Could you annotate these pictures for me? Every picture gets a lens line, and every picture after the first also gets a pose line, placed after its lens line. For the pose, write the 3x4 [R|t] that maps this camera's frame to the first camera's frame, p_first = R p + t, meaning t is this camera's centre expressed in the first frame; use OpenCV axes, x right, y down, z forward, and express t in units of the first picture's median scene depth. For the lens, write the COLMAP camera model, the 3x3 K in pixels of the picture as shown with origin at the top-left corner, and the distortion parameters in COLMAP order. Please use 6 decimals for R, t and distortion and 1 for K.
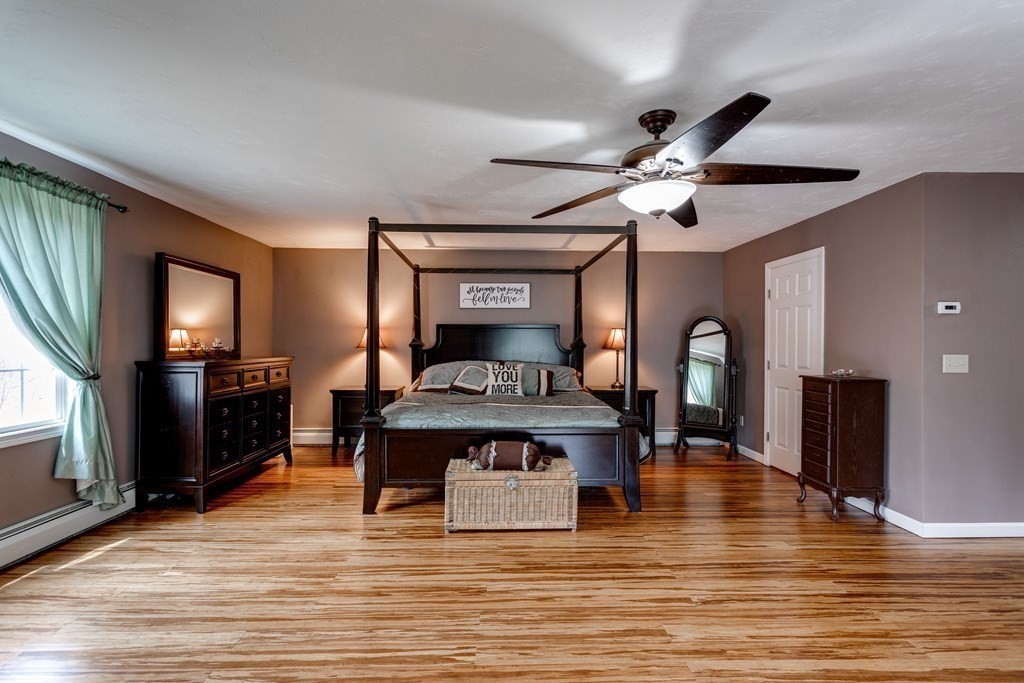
lens RADIAL K [[490.2, 0, 509.9], [0, 490.2, 355.8], [0, 0, 1]] dist [0.001129, 0.000372]
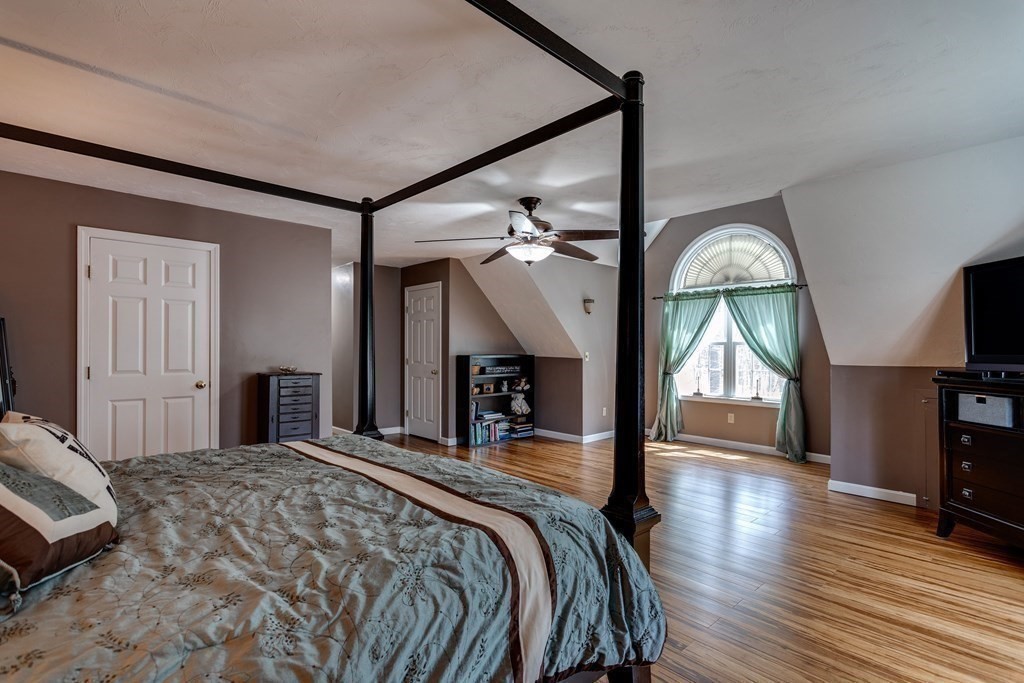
lens RADIAL K [[485.6, 0, 512.0], [0, 485.6, 341.5], [0, 0, 1]] dist [-0.019377, -0.000021]
pose [[-0.664062, 0.002300, 0.747674, -0.556764], [0.010616, 0.999923, 0.006353, -0.031929], [-0.747602, 0.012156, -0.664035, 1.415742]]
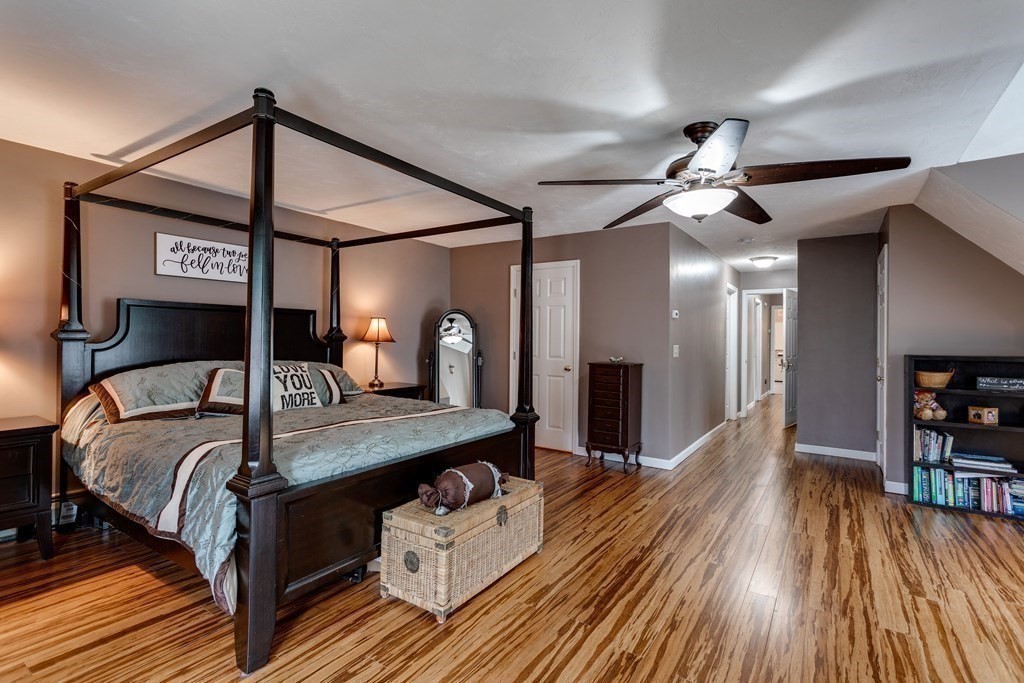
lens RADIAL K [[486.5, 0, 512.0], [0, 486.5, 341.5], [0, 0, 1]] dist [0.003022, 0.000568]
pose [[0.576022, -0.002909, 0.817429, -0.559220], [0.012381, 0.999910, -0.005166, -0.010570], [-0.817341, 0.013097, 0.576006, 0.497060]]
